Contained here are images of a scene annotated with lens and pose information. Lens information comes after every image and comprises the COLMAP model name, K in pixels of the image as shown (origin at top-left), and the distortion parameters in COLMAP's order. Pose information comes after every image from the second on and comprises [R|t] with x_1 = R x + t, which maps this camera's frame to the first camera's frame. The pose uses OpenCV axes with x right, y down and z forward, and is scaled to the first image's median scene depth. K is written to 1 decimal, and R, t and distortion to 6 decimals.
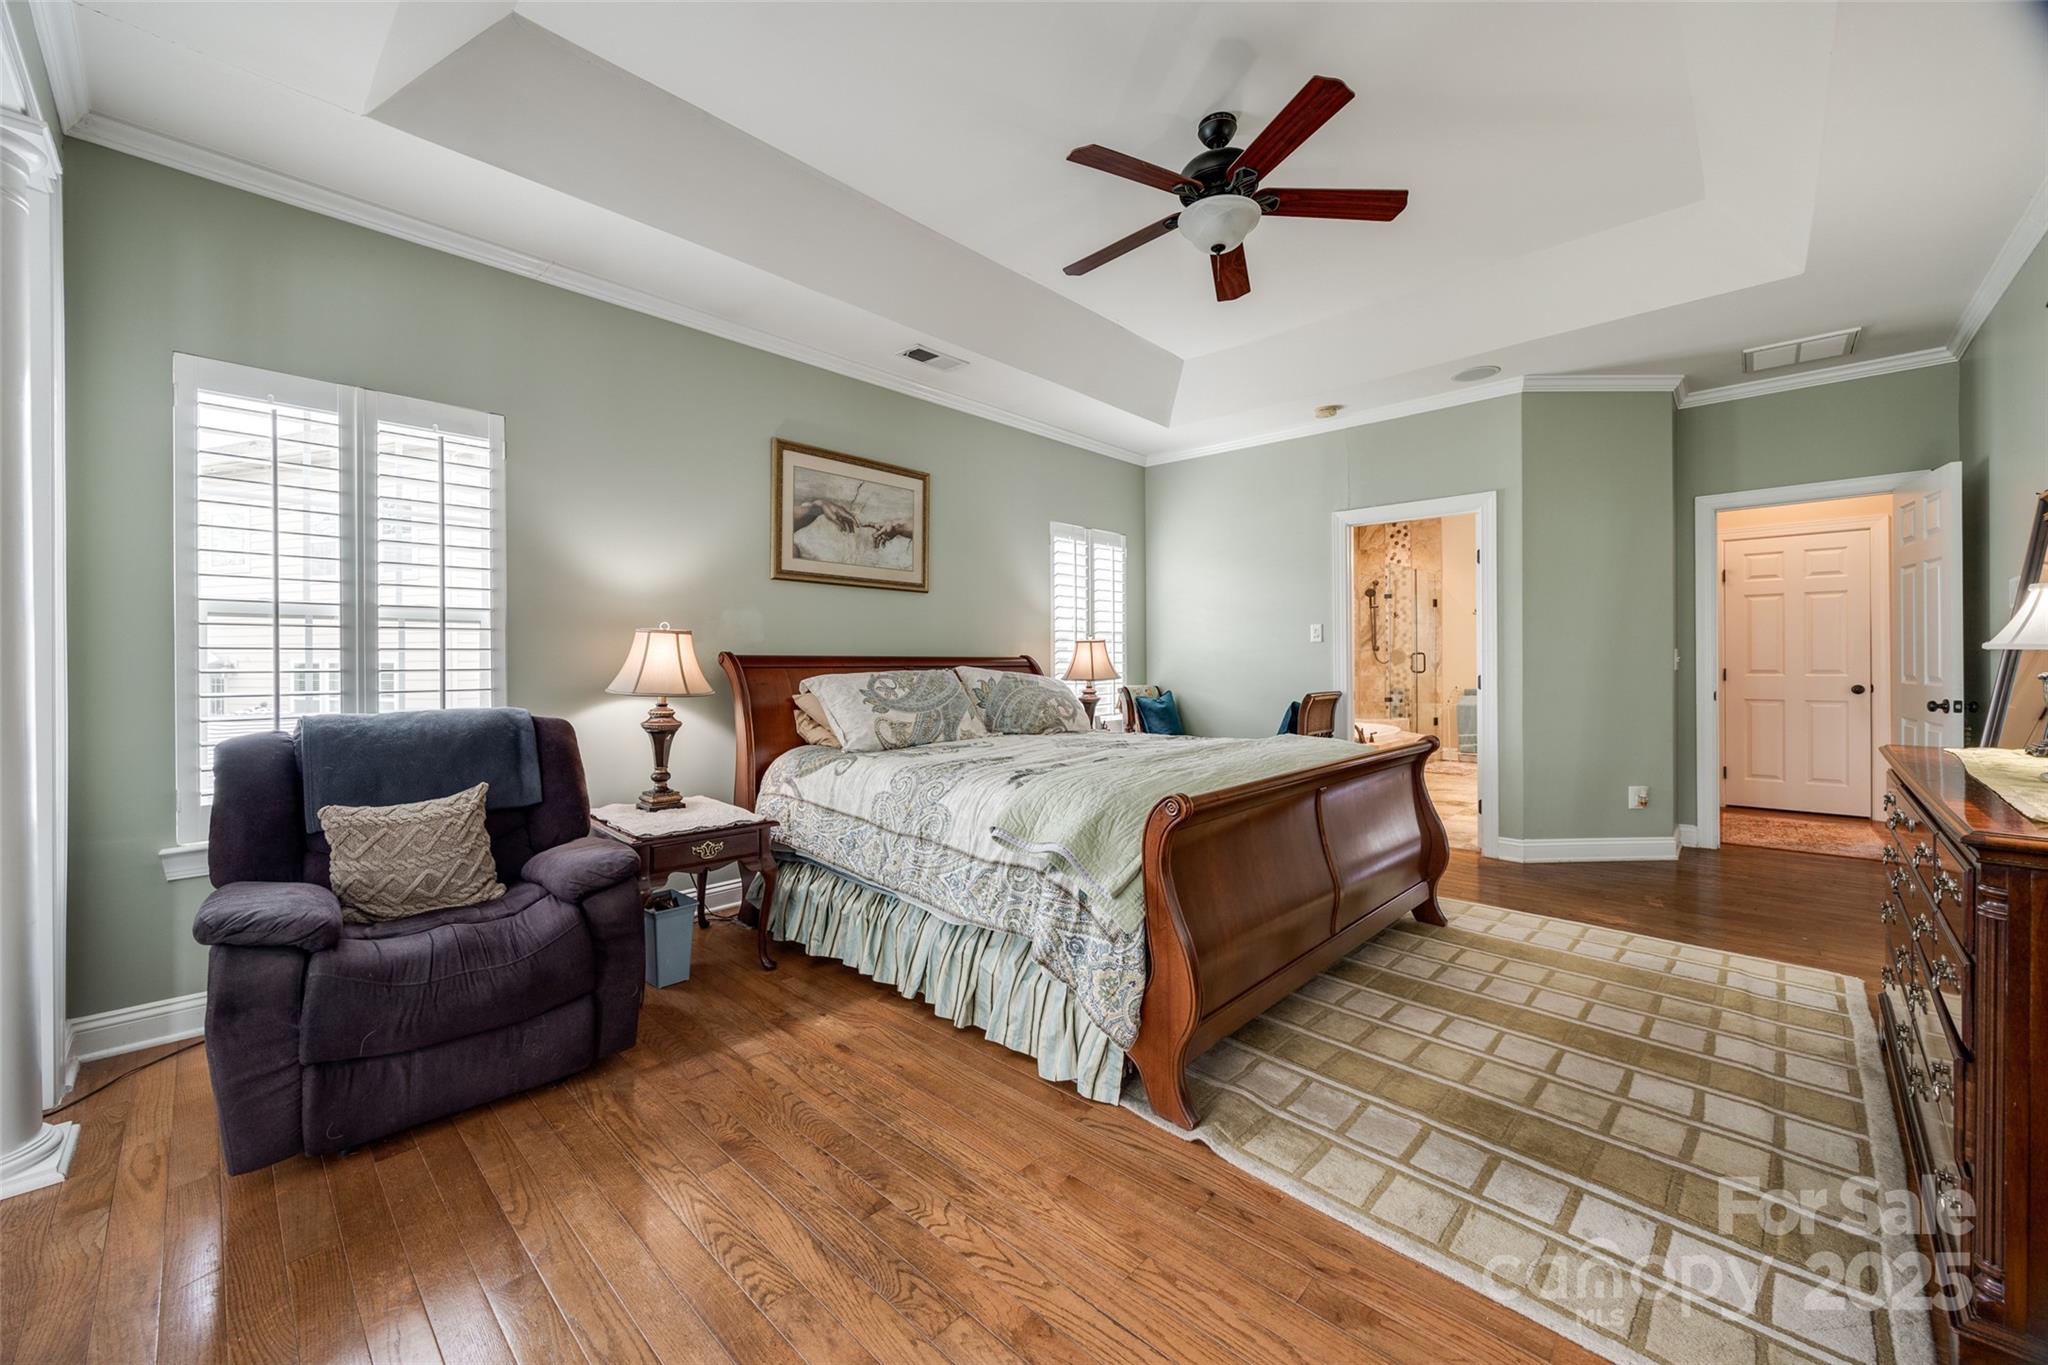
lens RADIAL K [[778.2, 0, 1015.3], [0, 778.2, 666.6], [0, 0, 1]] dist [-0.000287, -0.000044]
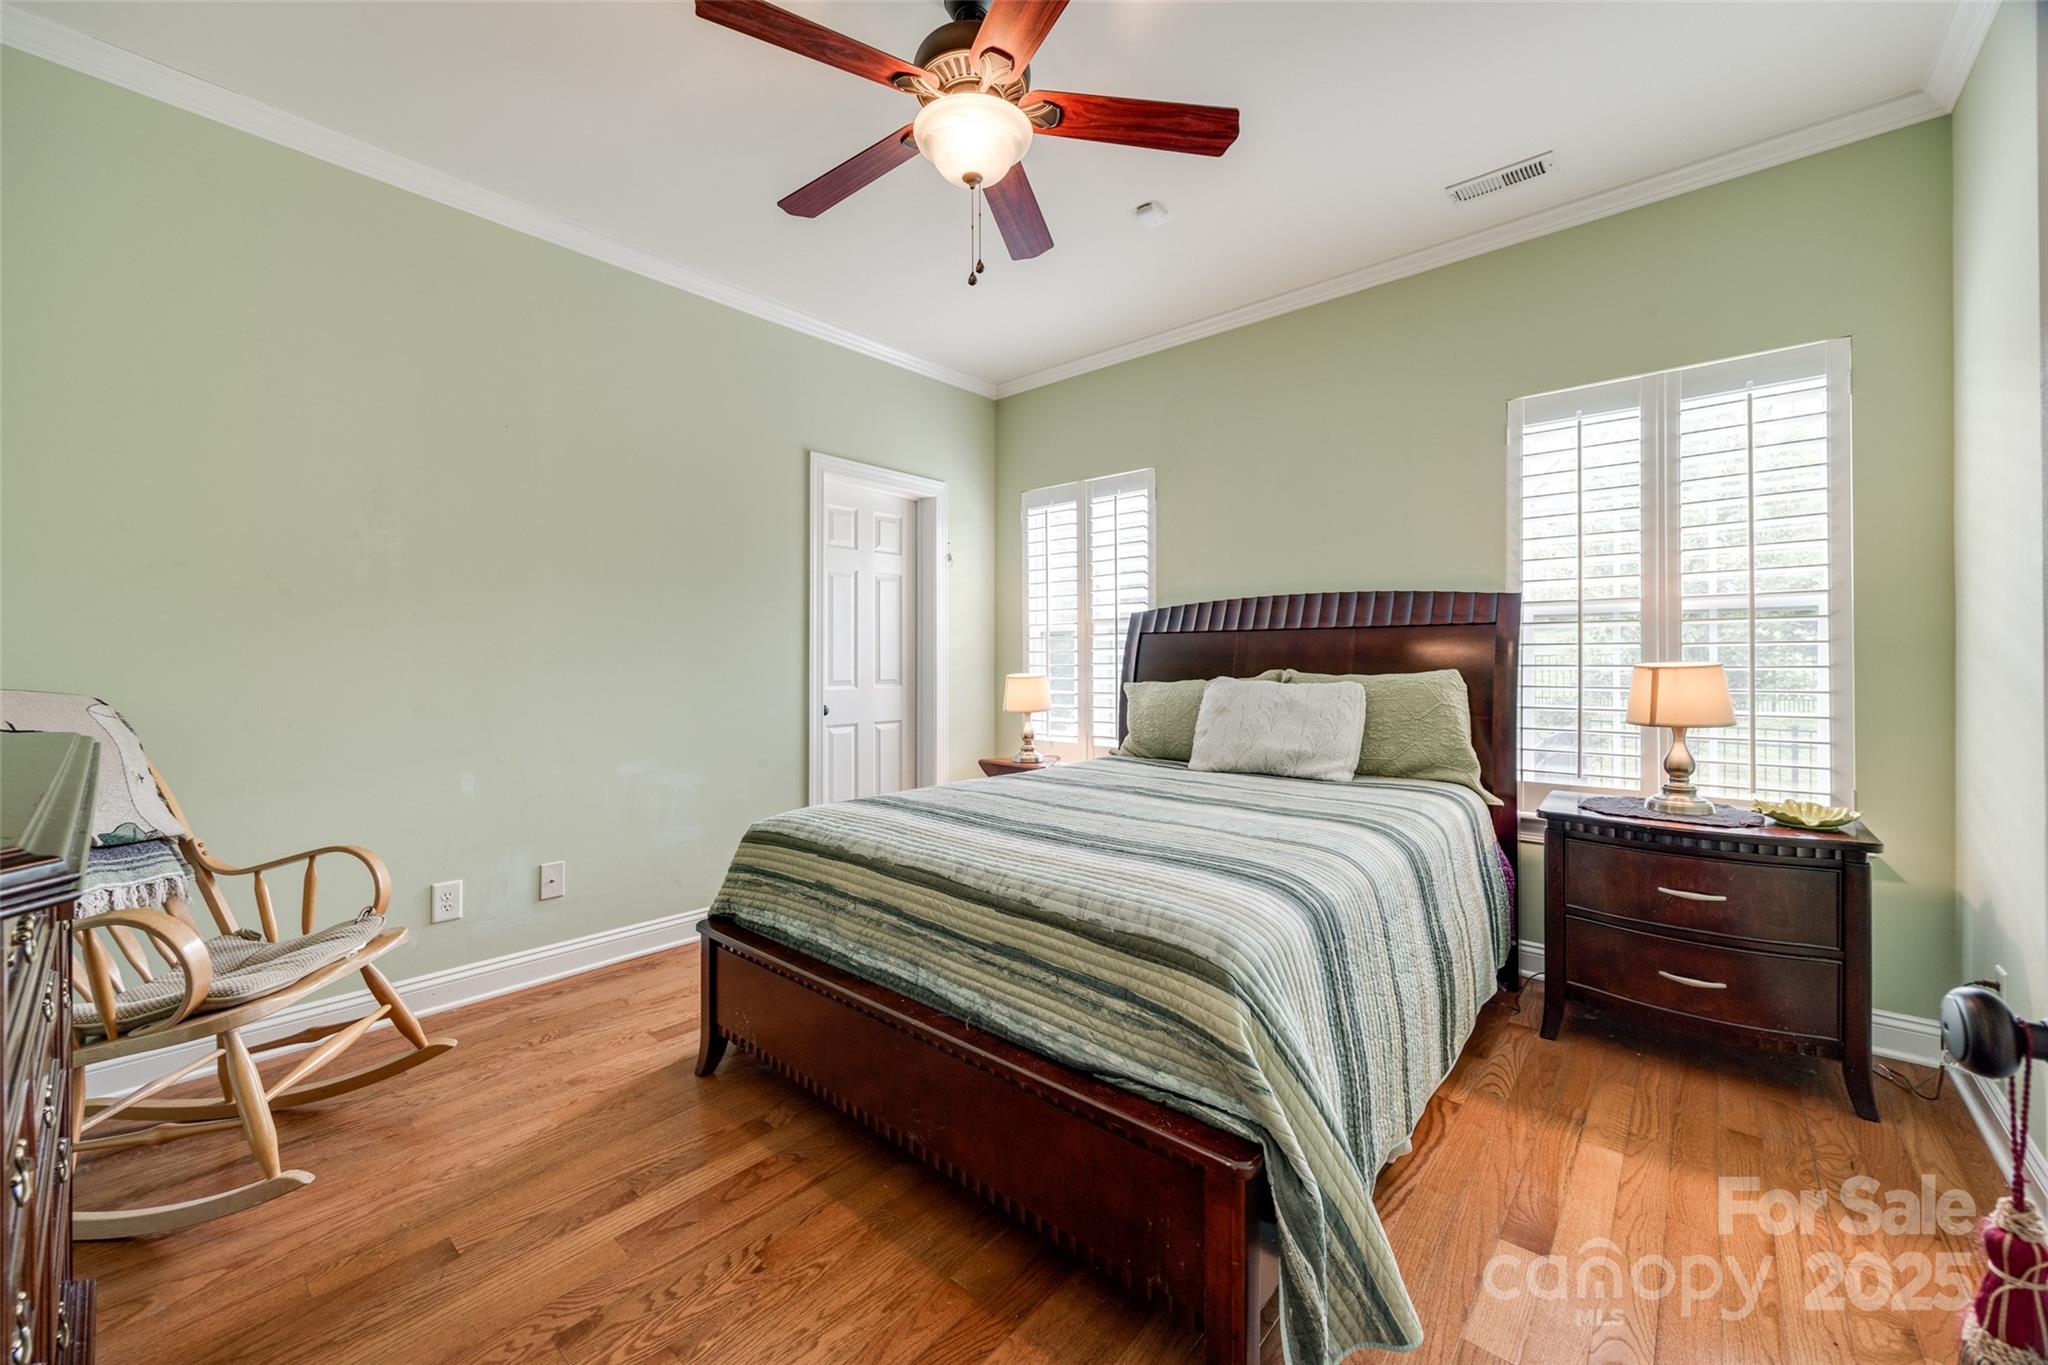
lens RADIAL K [[807.7, 0, 1018.8], [0, 807.7, 655.6], [0, 0, 1]] dist [0.000347, 0.000015]
pose [[0.057607, 0.000690, -0.998339, 0.498233], [-0.000883, 0.999999, 0.000640, -0.021302], [0.998339, 0.000844, 0.057607, 0.608951]]
